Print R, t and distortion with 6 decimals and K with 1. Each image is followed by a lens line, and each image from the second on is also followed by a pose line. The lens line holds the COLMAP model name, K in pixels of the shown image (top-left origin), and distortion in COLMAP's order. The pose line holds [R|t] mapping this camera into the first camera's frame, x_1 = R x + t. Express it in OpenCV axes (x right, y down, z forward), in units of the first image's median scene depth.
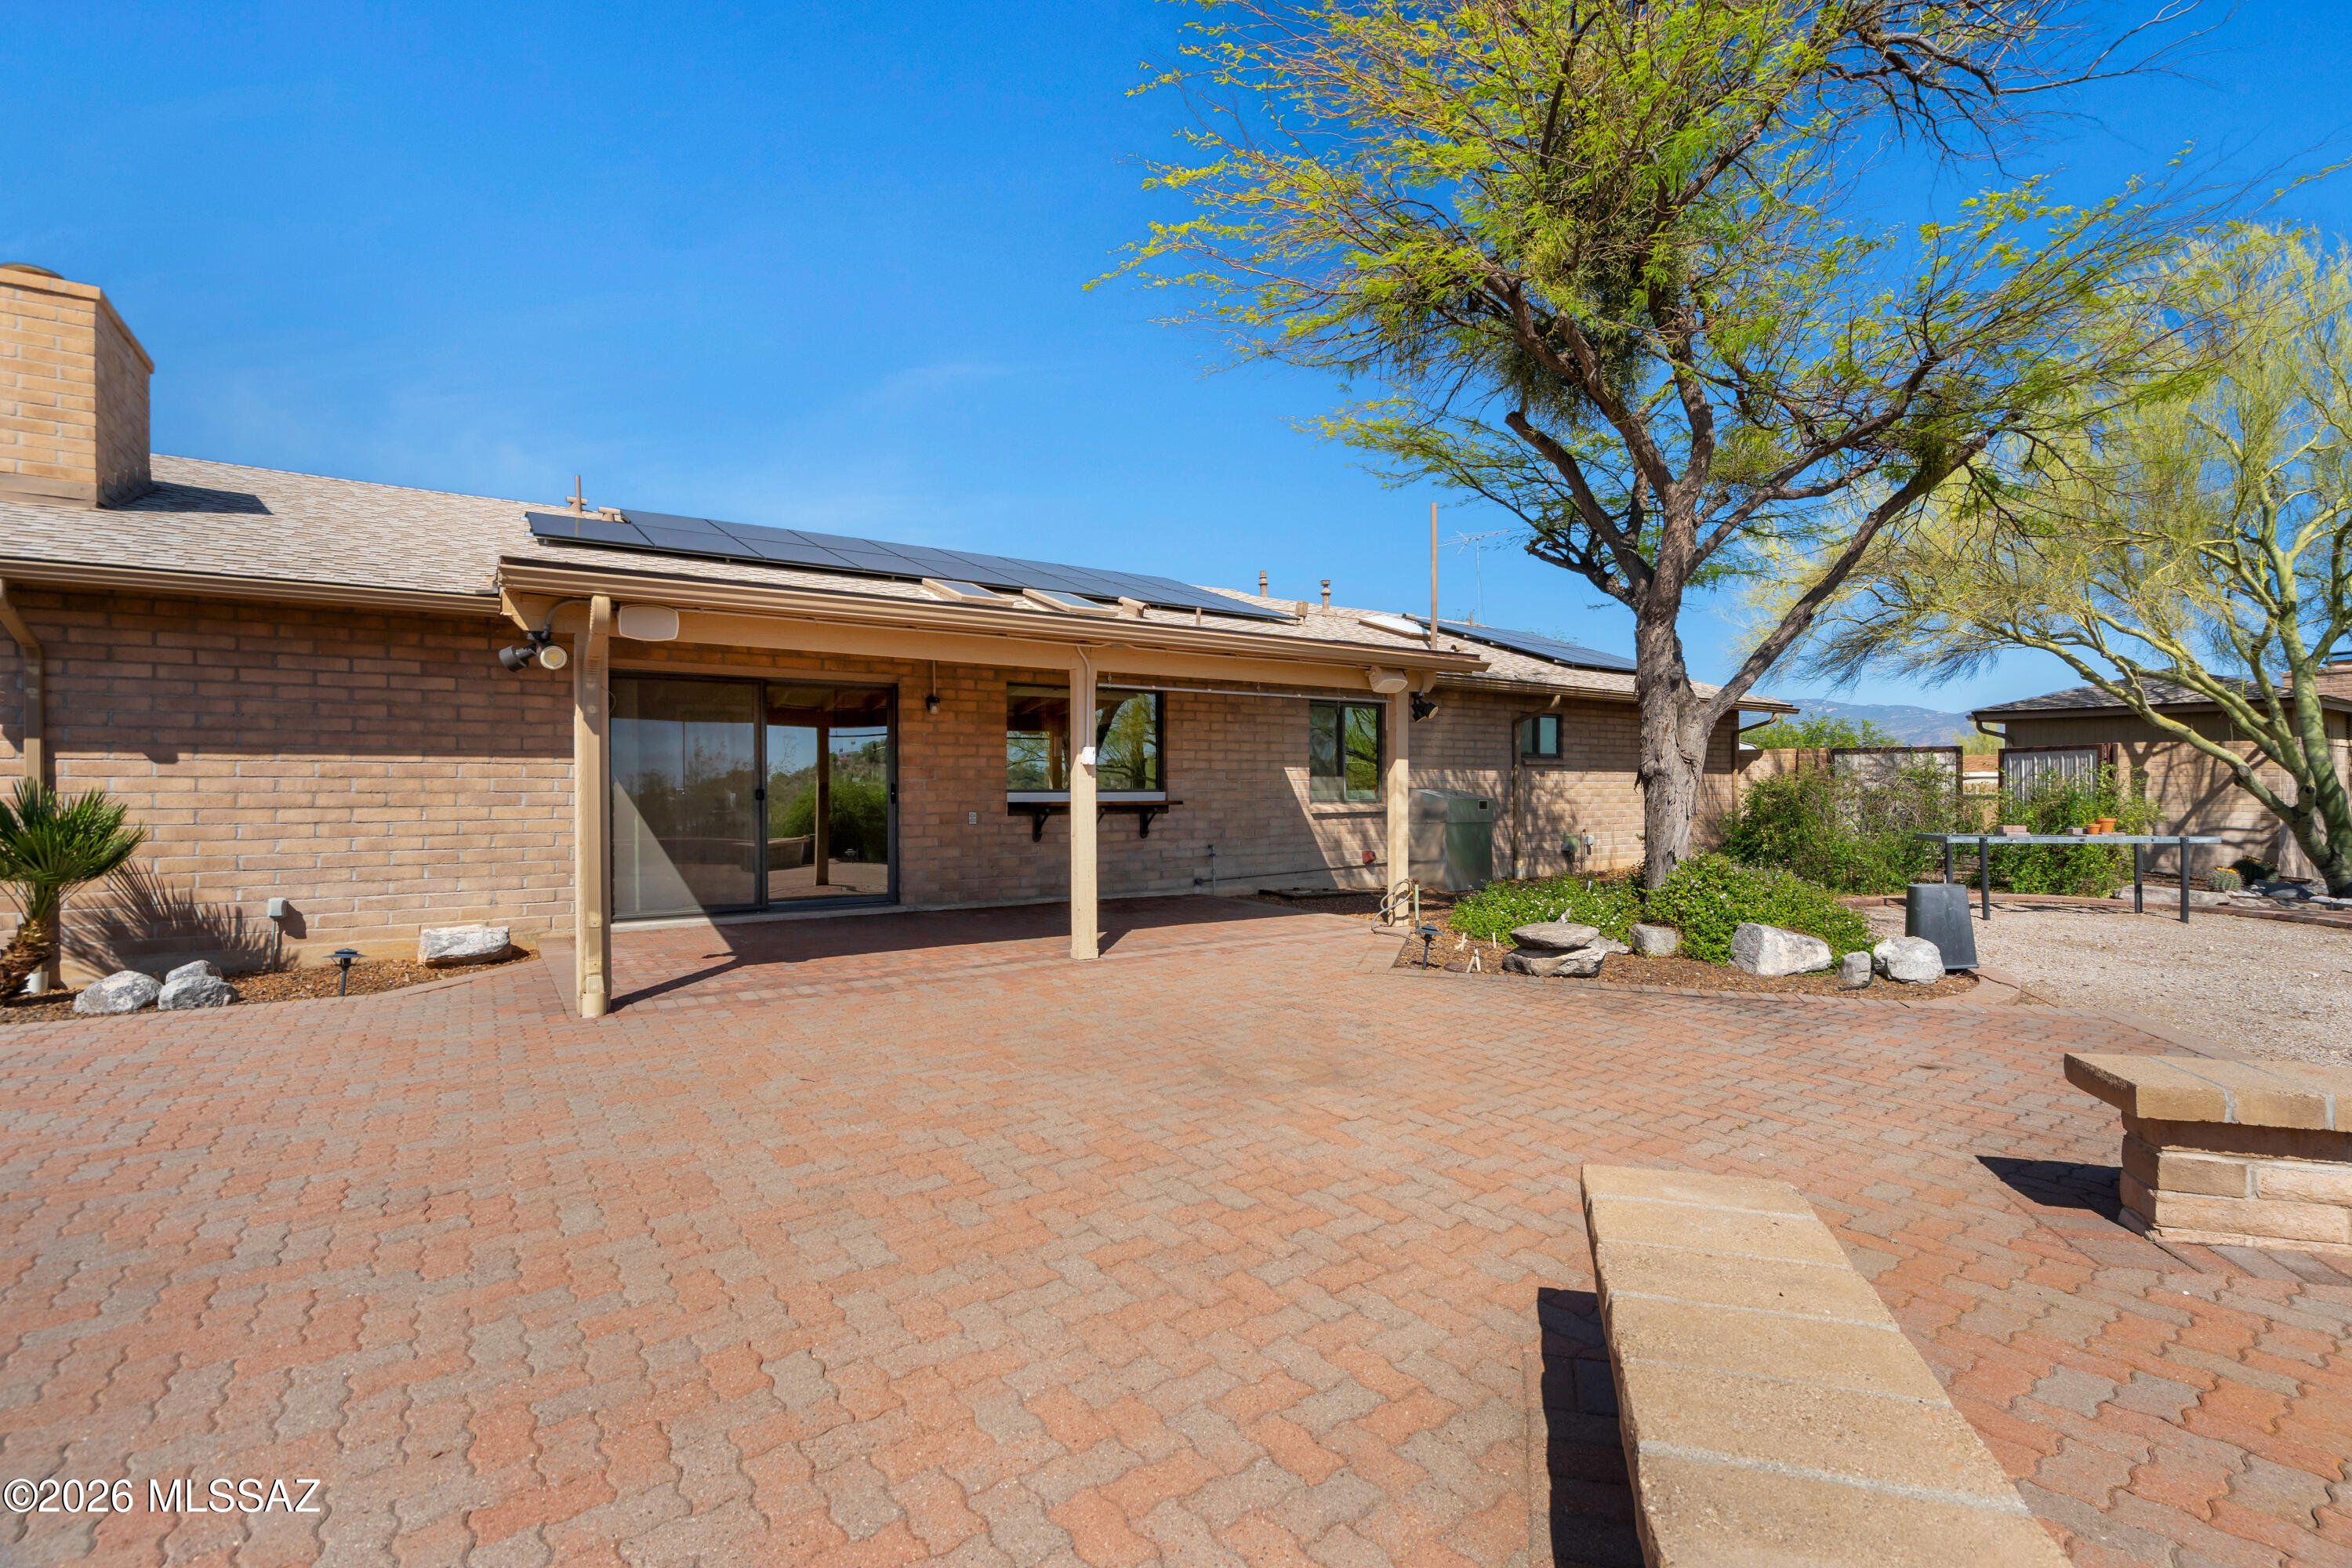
lens RADIAL K [[1087.6, 0, 1167.5], [0, 1087.6, 796.5], [0, 0, 1]] dist [-0.001786, -0.000172]
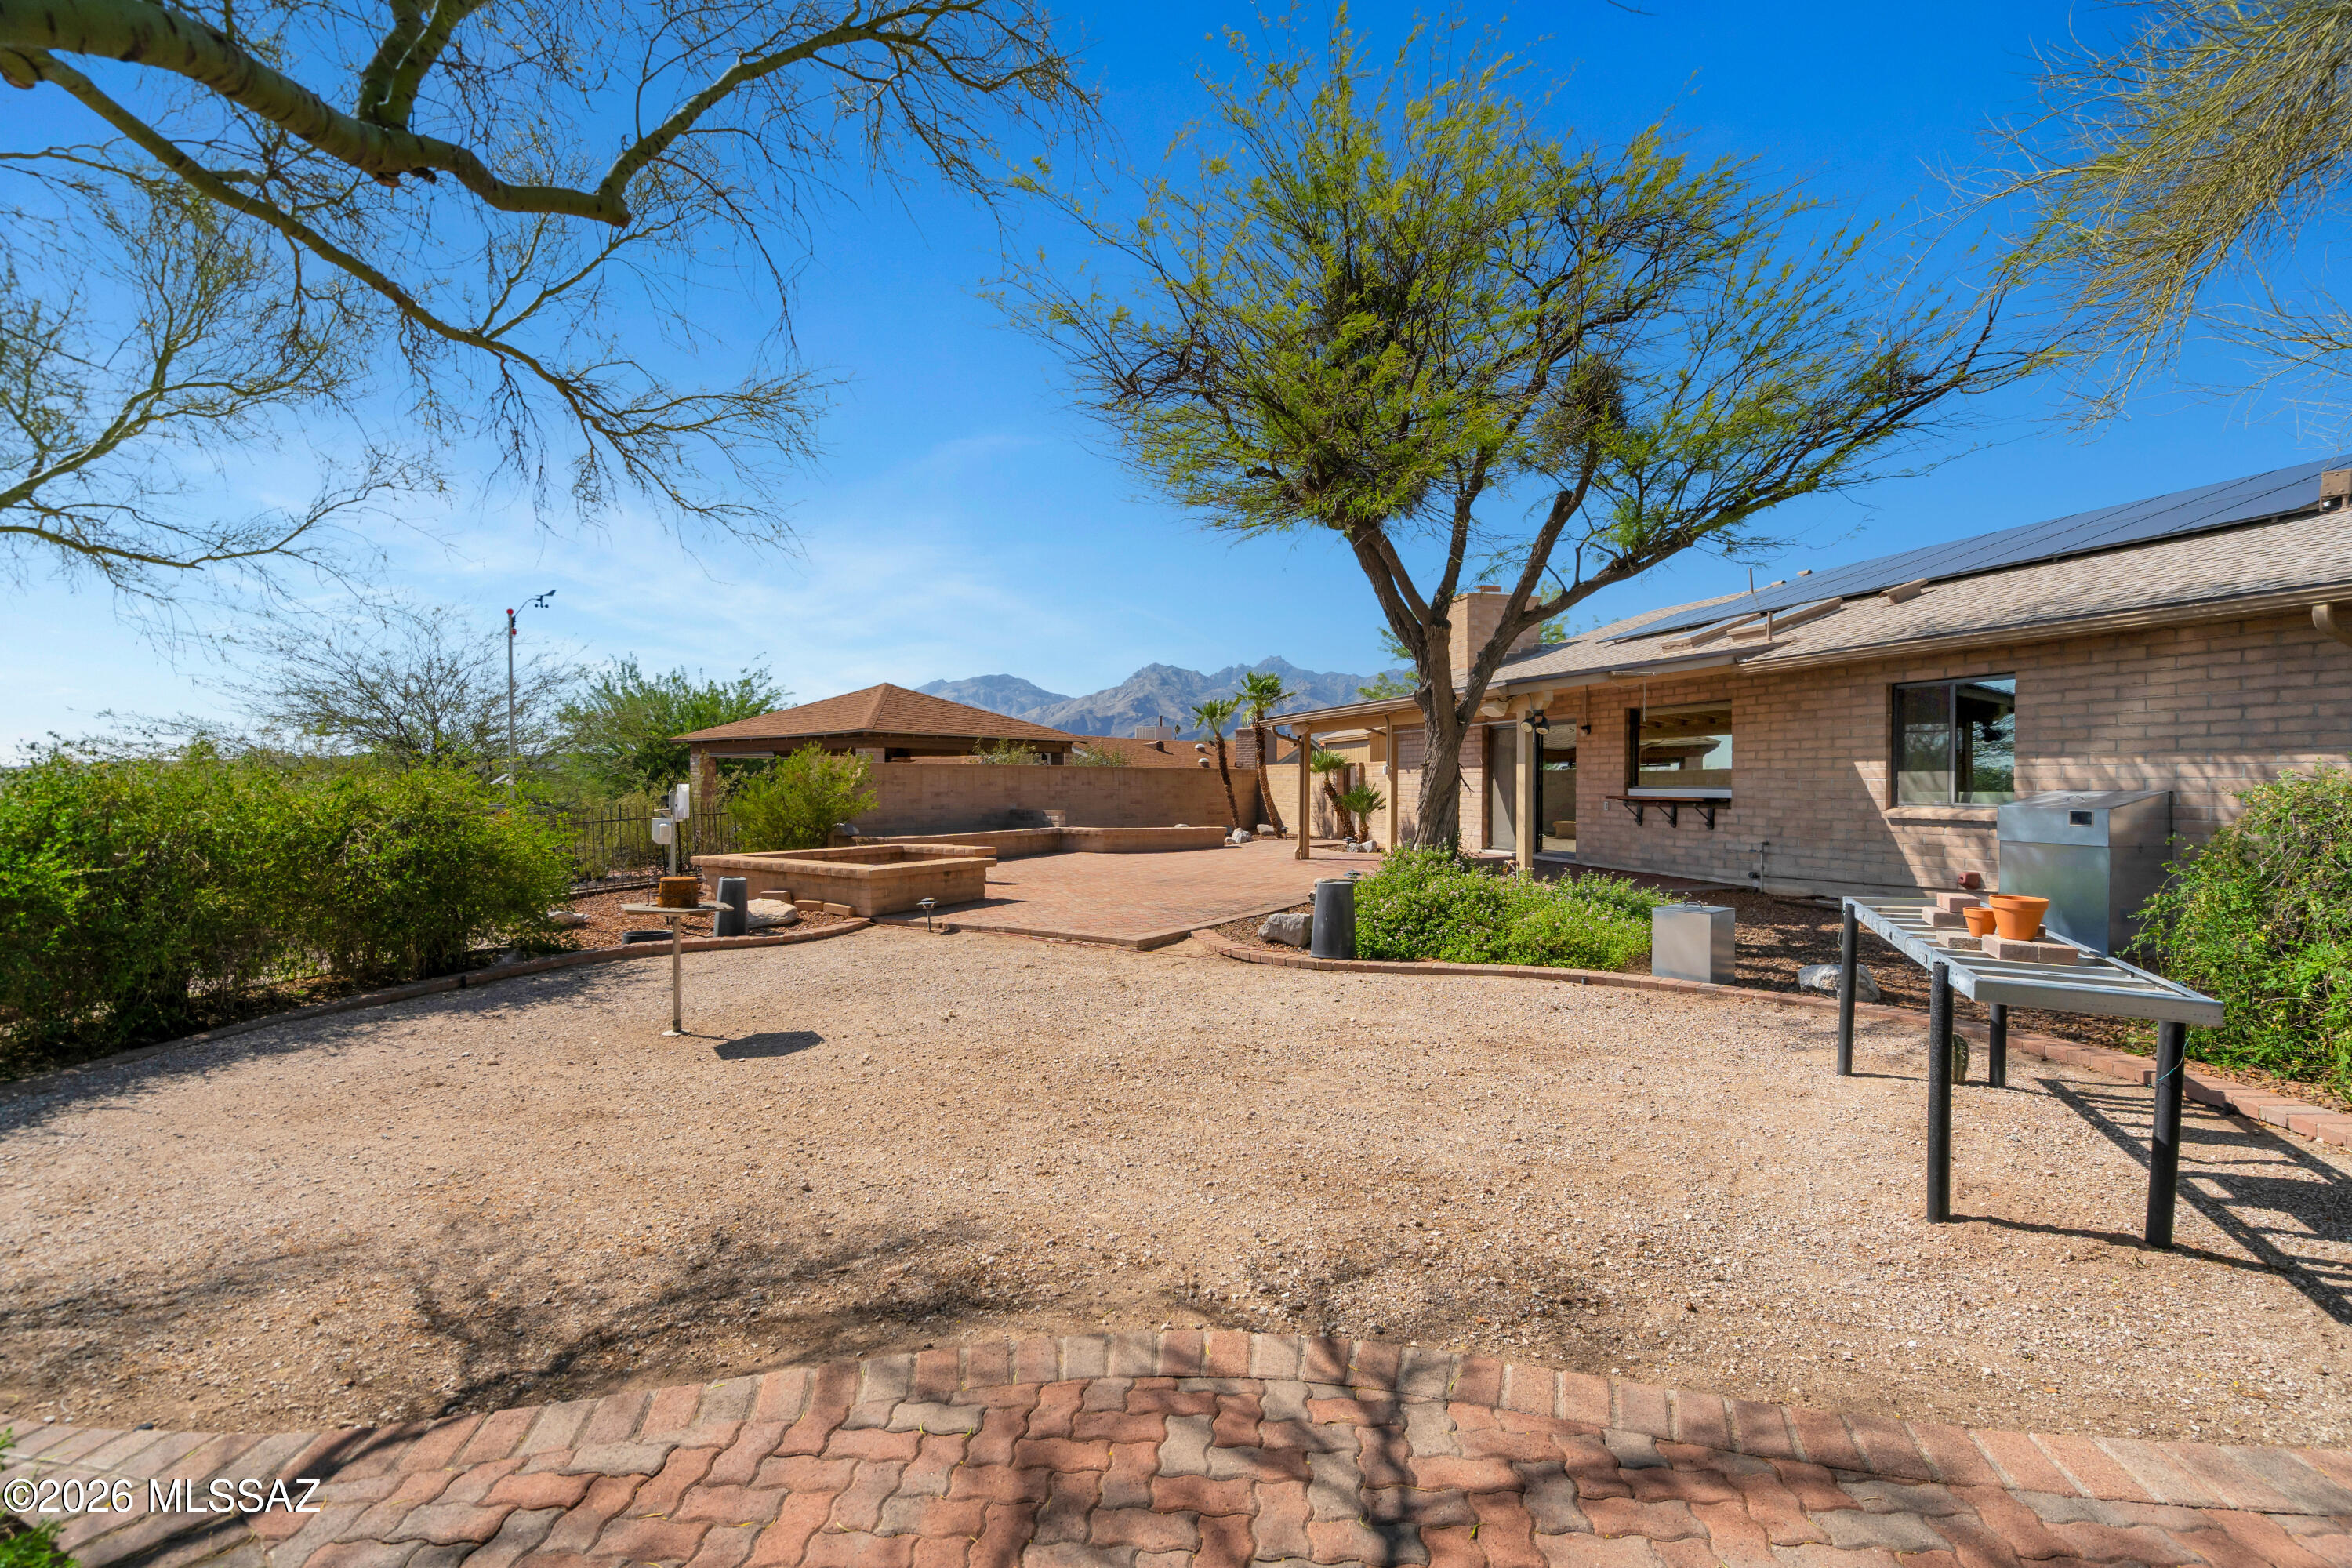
lens RADIAL K [[1087.6, 0, 1170.7], [0, 1087.6, 787.7], [0, 0, 1]] dist [-0.001786, -0.000172]
pose [[-0.301630, 0.011179, -0.953359, 1.221118], [-0.000238, 0.999930, 0.011800, -0.018482], [0.953425, 0.003786, -0.301607, 0.800015]]
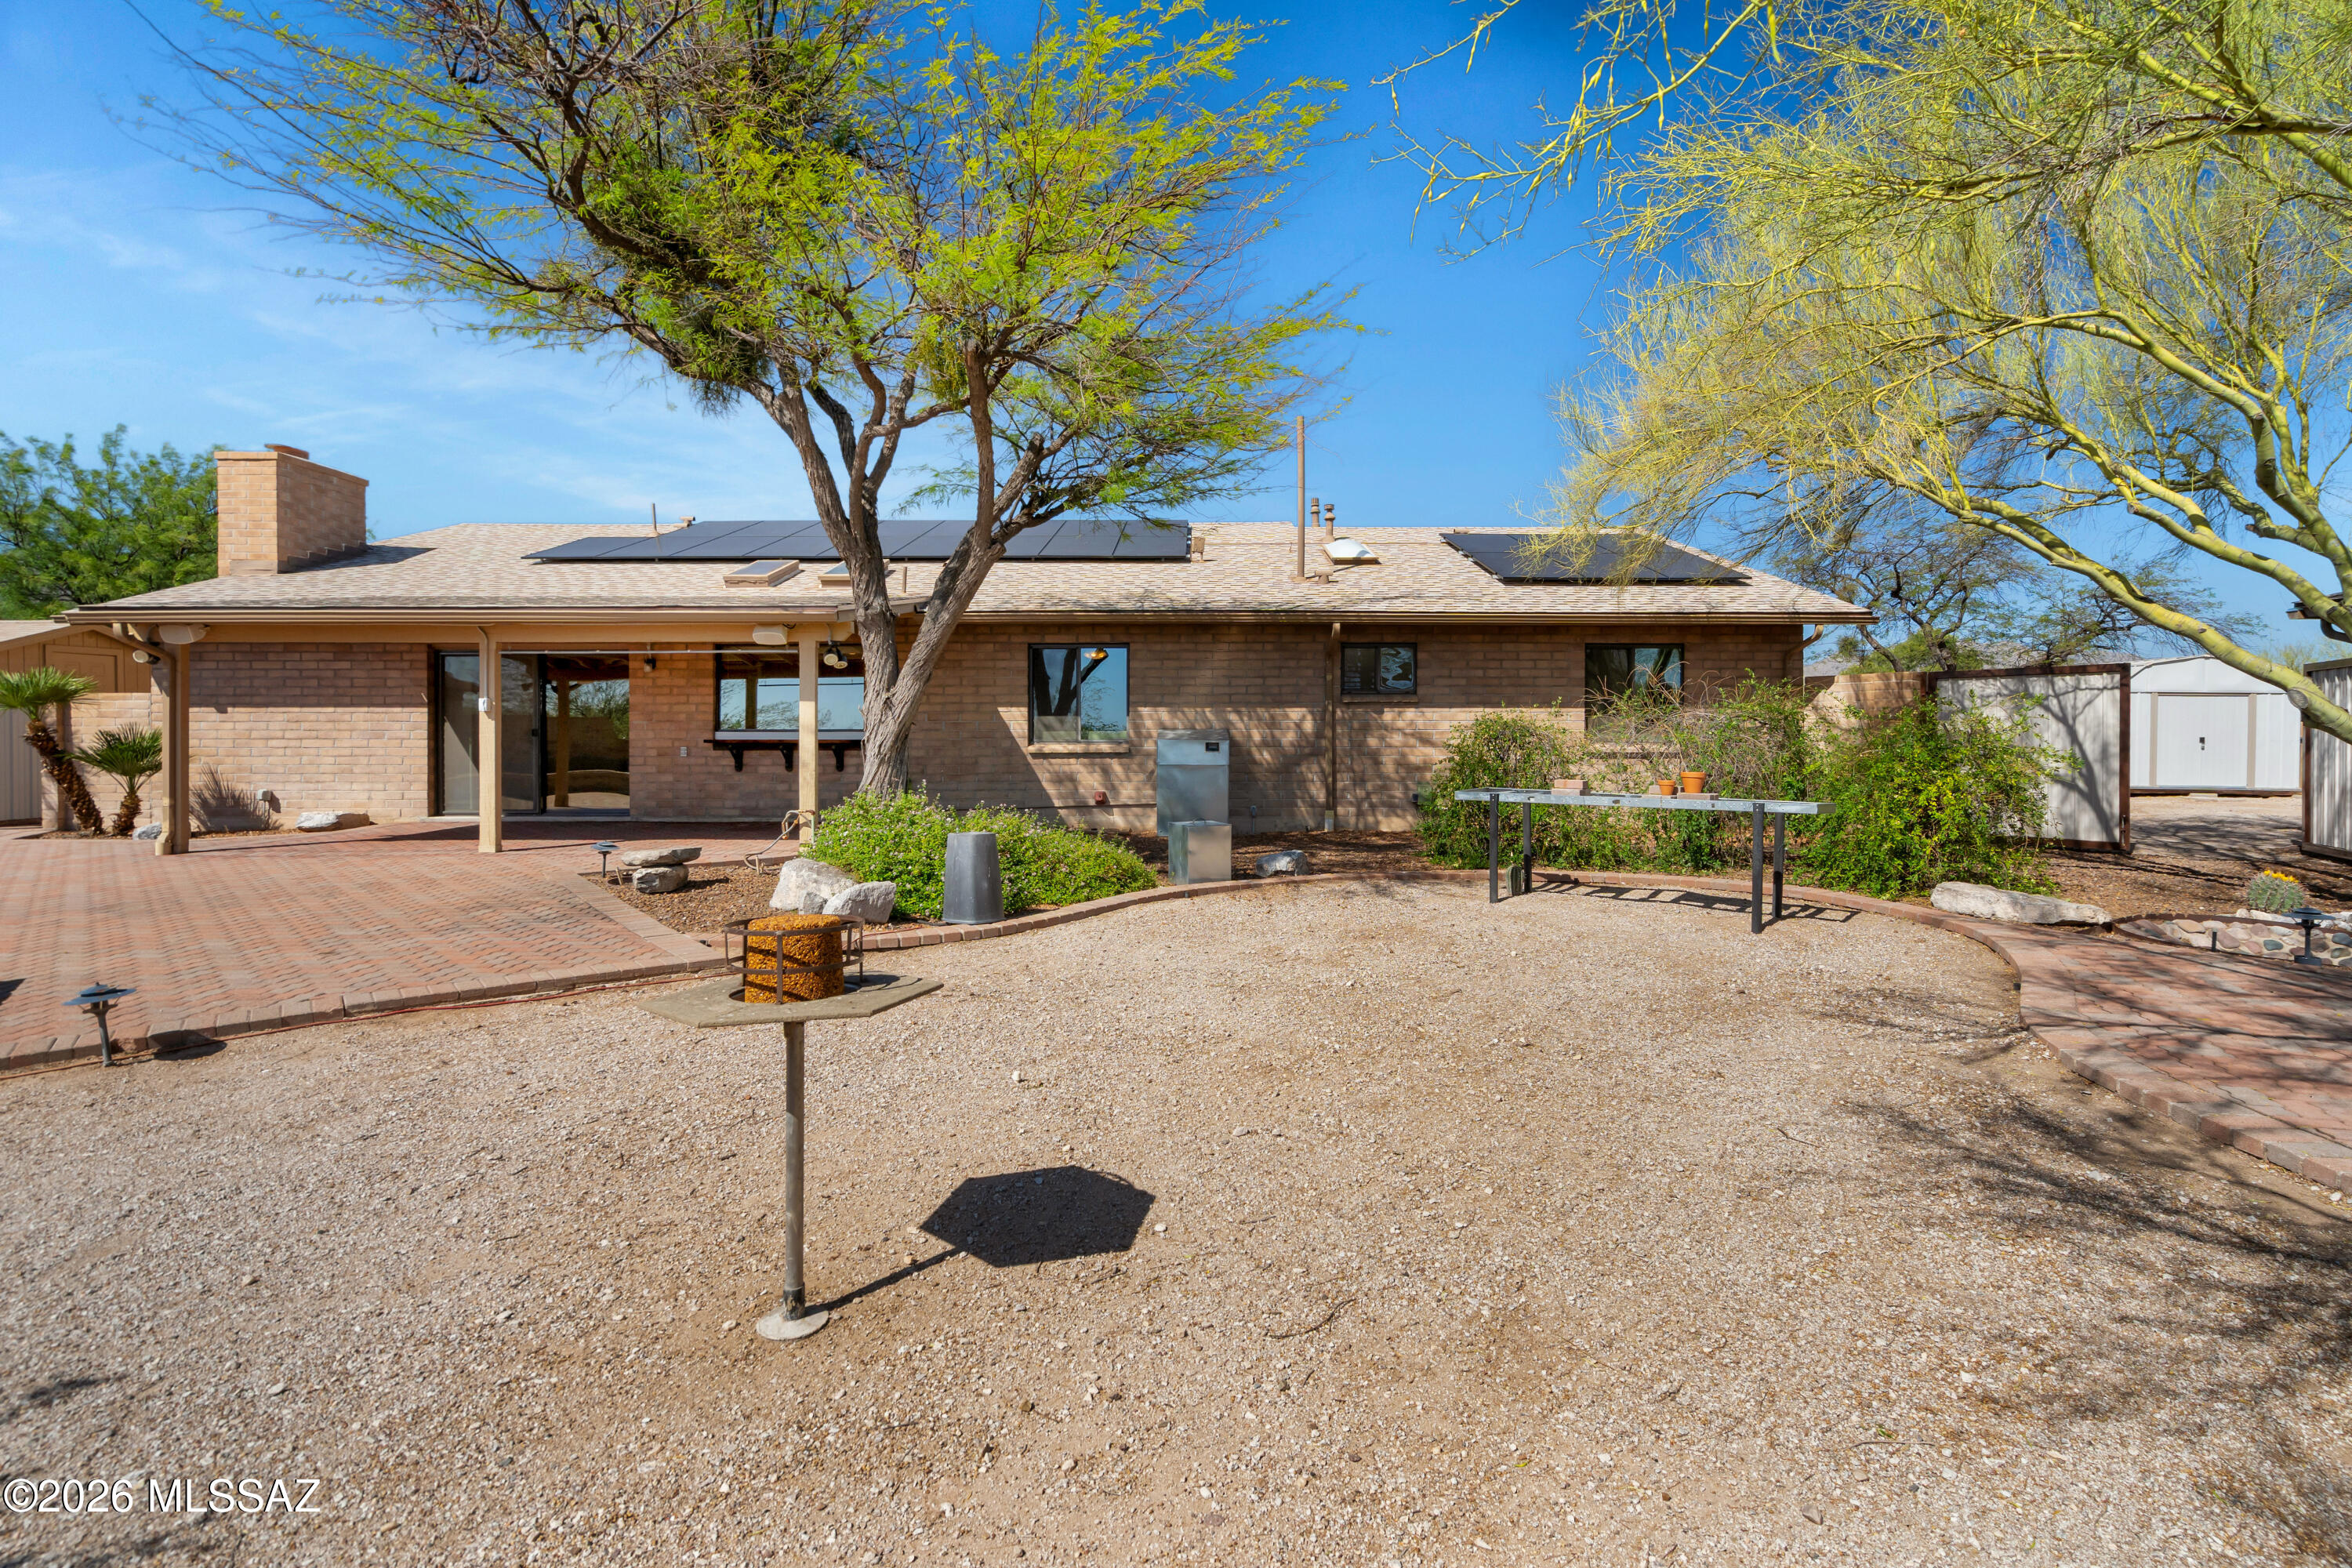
lens RADIAL K [[1087.6, 0, 1182.0], [0, 1087.6, 762.9], [0, 0, 1]] dist [-0.001786, -0.000172]
pose [[0.827201, 0.016170, -0.561673, 0.925212], [-0.005201, 0.999763, 0.021122, 0.003028], [0.561882, -0.014551, 0.827090, 0.245321]]
